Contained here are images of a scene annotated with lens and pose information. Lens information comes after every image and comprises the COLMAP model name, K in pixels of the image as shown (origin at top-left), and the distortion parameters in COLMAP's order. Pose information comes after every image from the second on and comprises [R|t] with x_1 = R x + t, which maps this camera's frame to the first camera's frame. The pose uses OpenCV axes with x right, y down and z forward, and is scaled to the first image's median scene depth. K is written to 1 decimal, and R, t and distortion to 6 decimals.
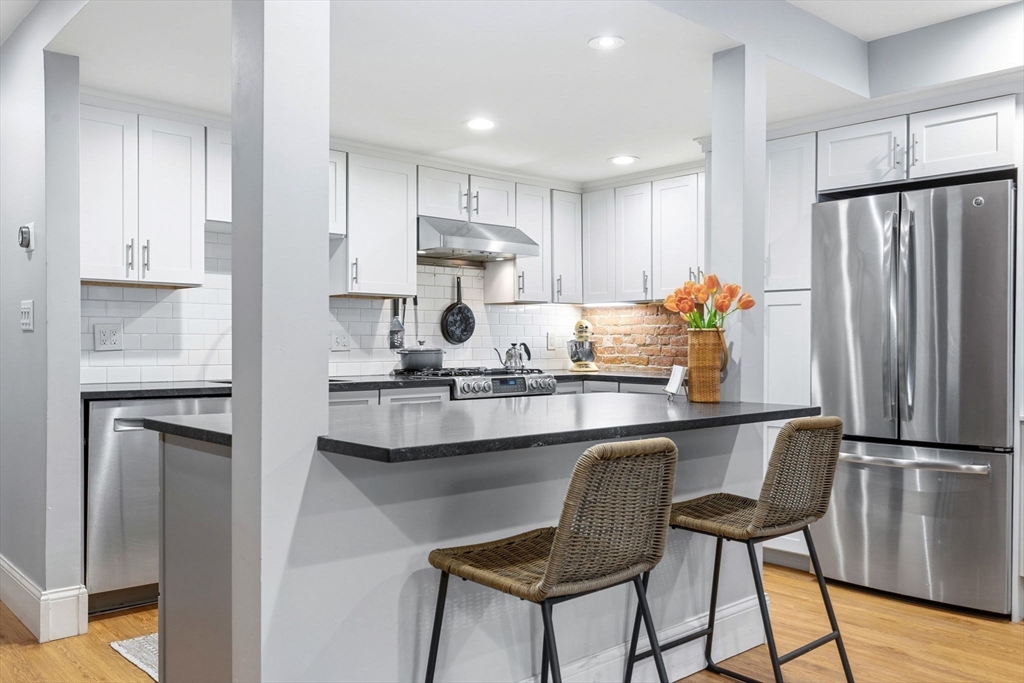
lens RADIAL K [[839.7, 0, 510.2], [0, 839.7, 353.8], [0, 0, 1]] dist [0.005653, -0.006180]
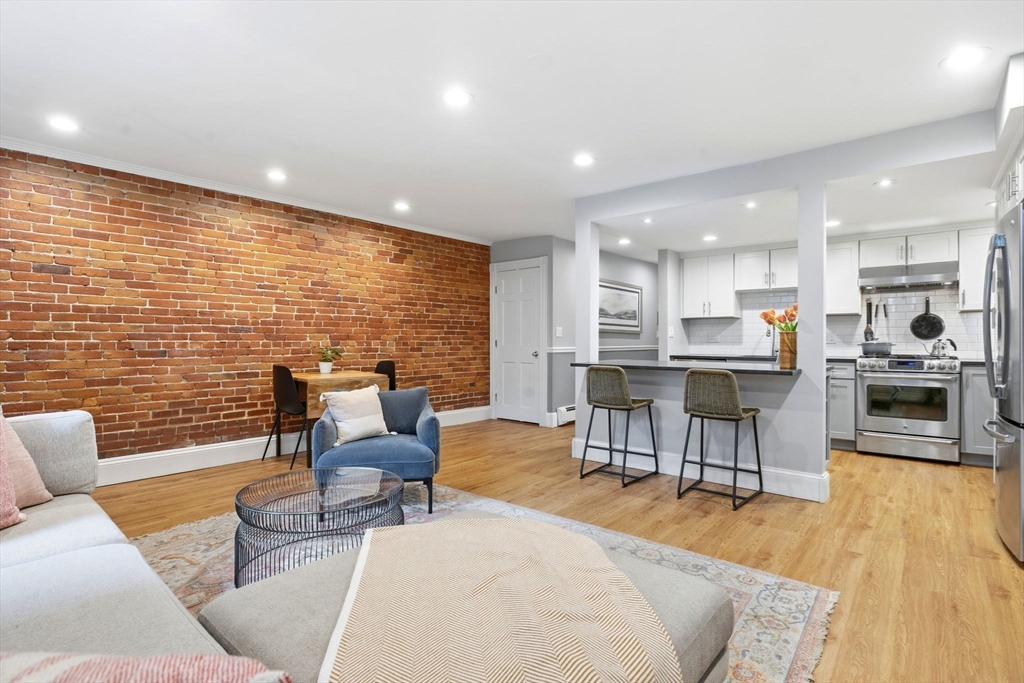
lens RADIAL K [[500.4, 0, 515.1], [0, 500.4, 340.0], [0, 0, 1]] dist [-0.004292, 0.001191]
pose [[0.135157, -0.001915, -0.990822, 1.089276], [-0.012616, 0.999914, -0.003654, 0.002620], [0.990744, 0.012994, 0.135122, 0.159551]]
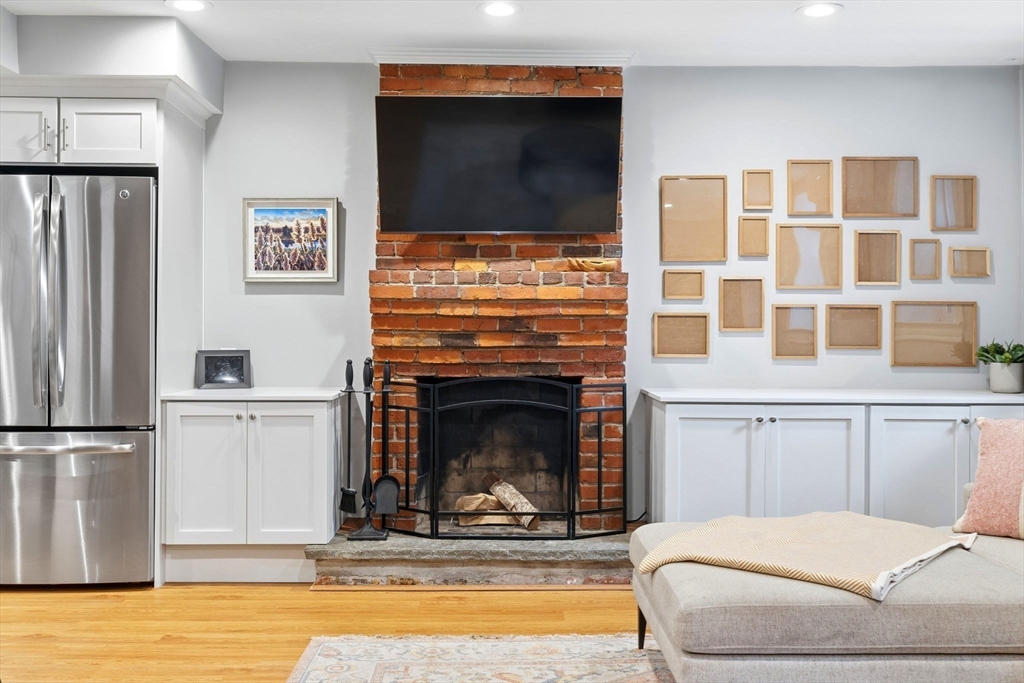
lens RADIAL K [[987.8, 0, 511.8], [0, 987.8, 323.6], [0, 0, 1]] dist [0.000161, 0.000000]
pose [[0.659208, 0.005751, 0.751939, -0.049607], [0.007096, 0.999879, -0.013868, 0.001971], [-0.751927, 0.014478, 0.659087, -0.165899]]
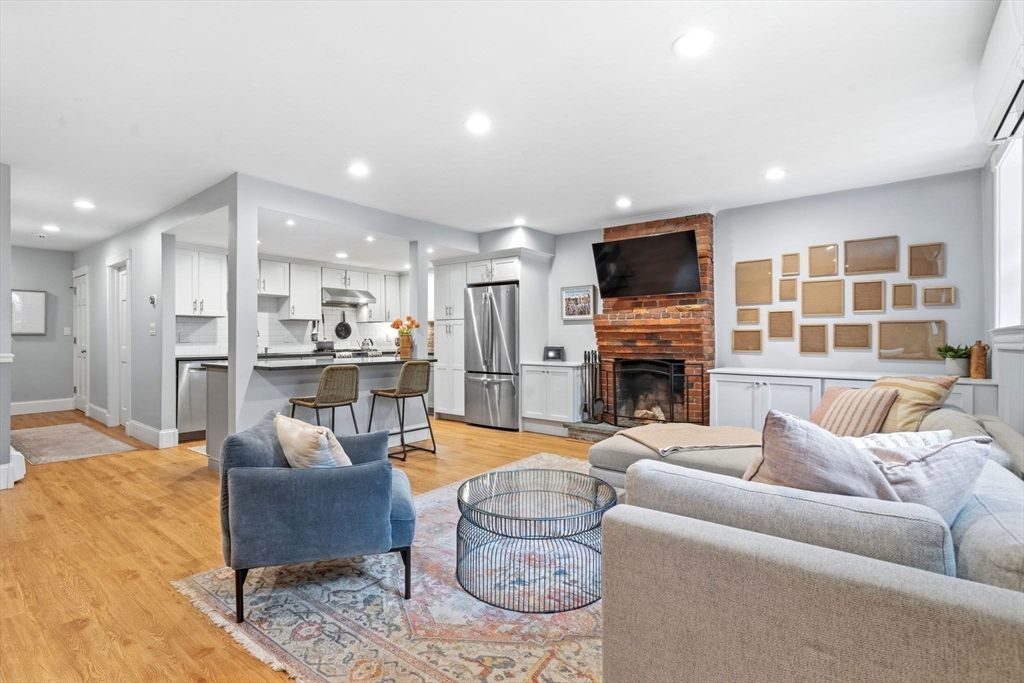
lens RADIAL K [[475.5, 0, 515.5], [0, 475.5, 338.2], [0, 0, 1]] dist [-0.010317, 0.003050]
pose [[0.984613, -0.003410, 0.174713, 0.265344], [0.005379, 0.999927, -0.010799, 0.004083], [-0.174664, 0.011572, 0.984560, -0.609443]]
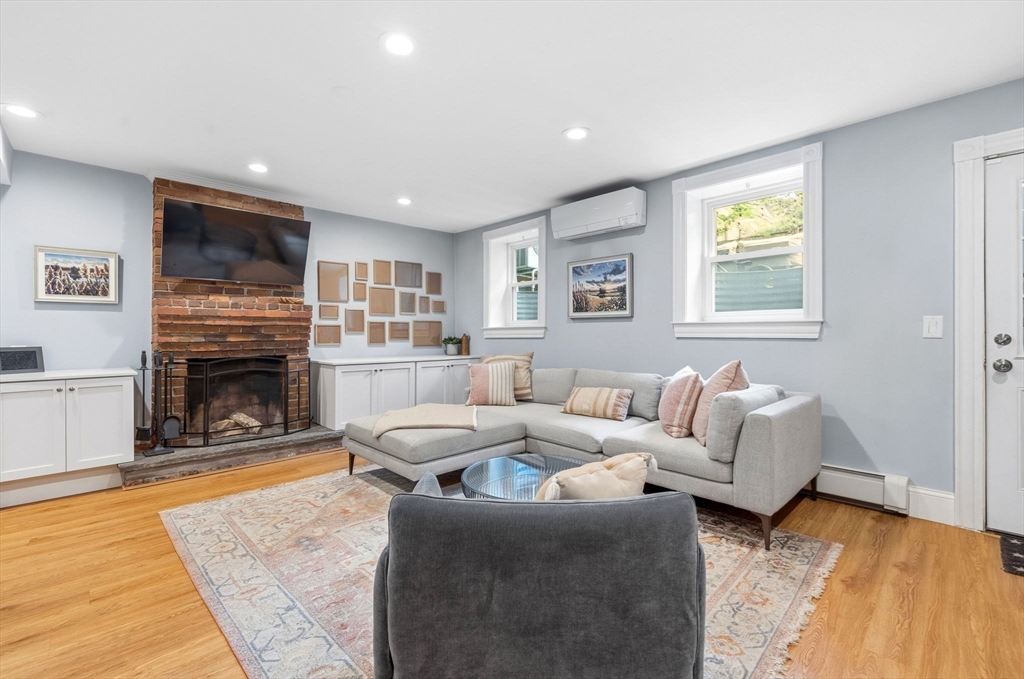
lens RADIAL K [[437.2, 0, 505.4], [0, 437.2, 337.1], [0, 0, 1]] dist [-0.001530, 0.000588]
pose [[-0.030522, -0.011256, 0.999471, -0.196858], [0.013746, 0.999837, 0.011680, -0.000197], [-0.999440, 0.014095, -0.030362, 0.059988]]
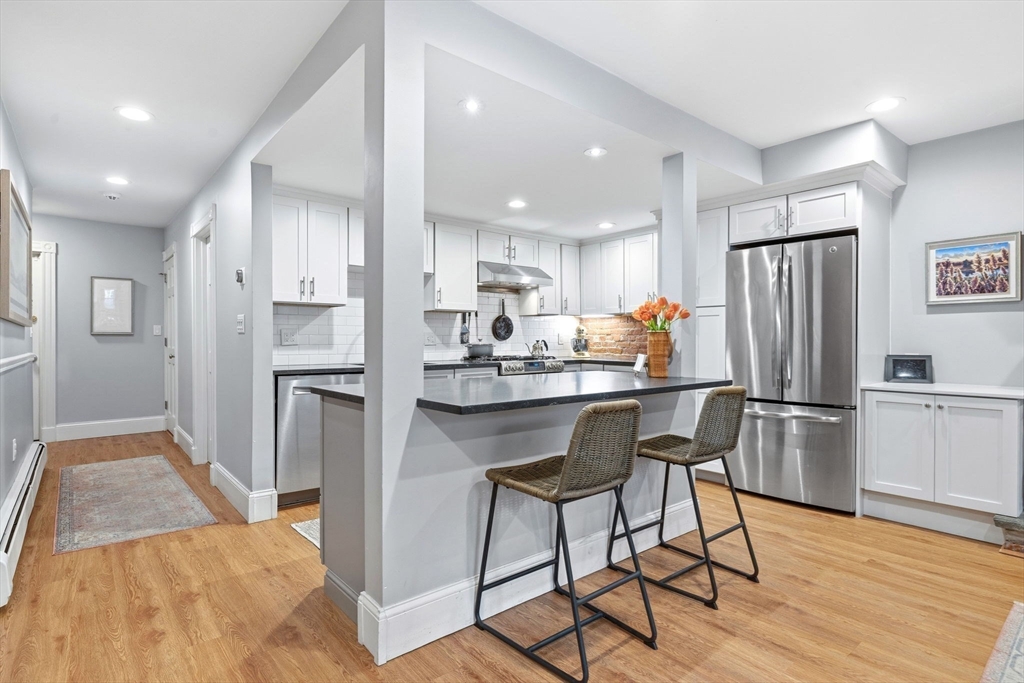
lens RADIAL K [[521.7, 0, 515.1], [0, 521.7, 345.5], [0, 0, 1]] dist [-0.003339, -0.000743]
pose [[0.999287, -0.001763, -0.037706, -0.001427], [0.001675, 0.999996, -0.002360, -0.000097], [0.037710, 0.002295, 0.999286, 0.003416]]
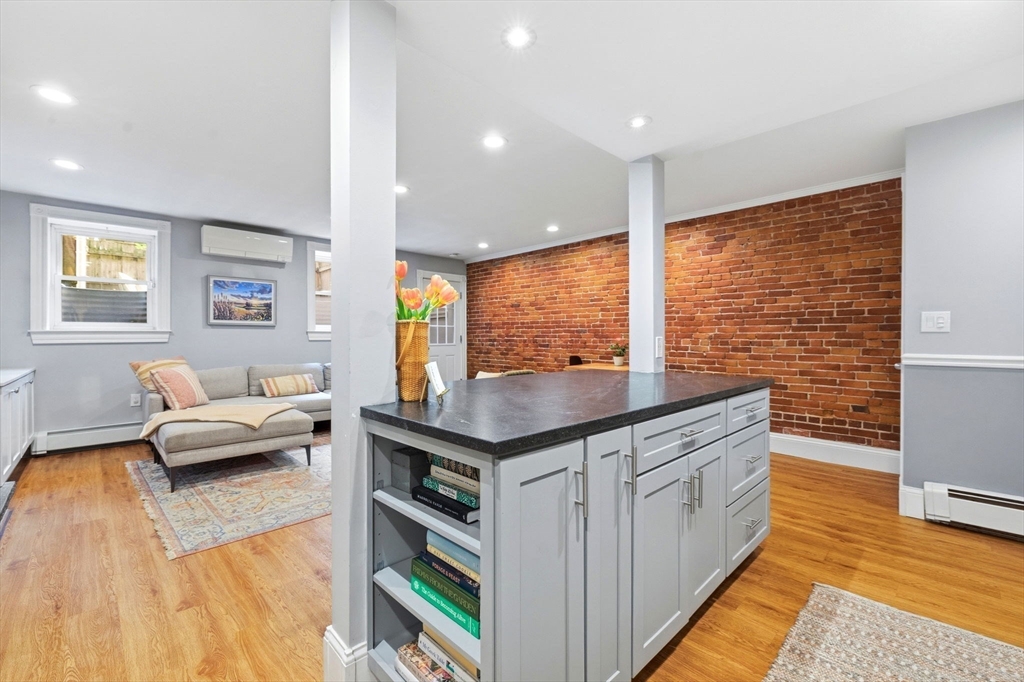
lens RADIAL K [[437.2, 0, 510.2], [0, 437.2, 337.4], [0, 0, 1]] dist [-0.001530, 0.000588]
pose [[-0.999433, -0.002824, -0.033562, 0.111713], [-0.003244, 0.999917, 0.012463, -0.015128], [0.033524, 0.012565, -0.999359, 1.229605]]
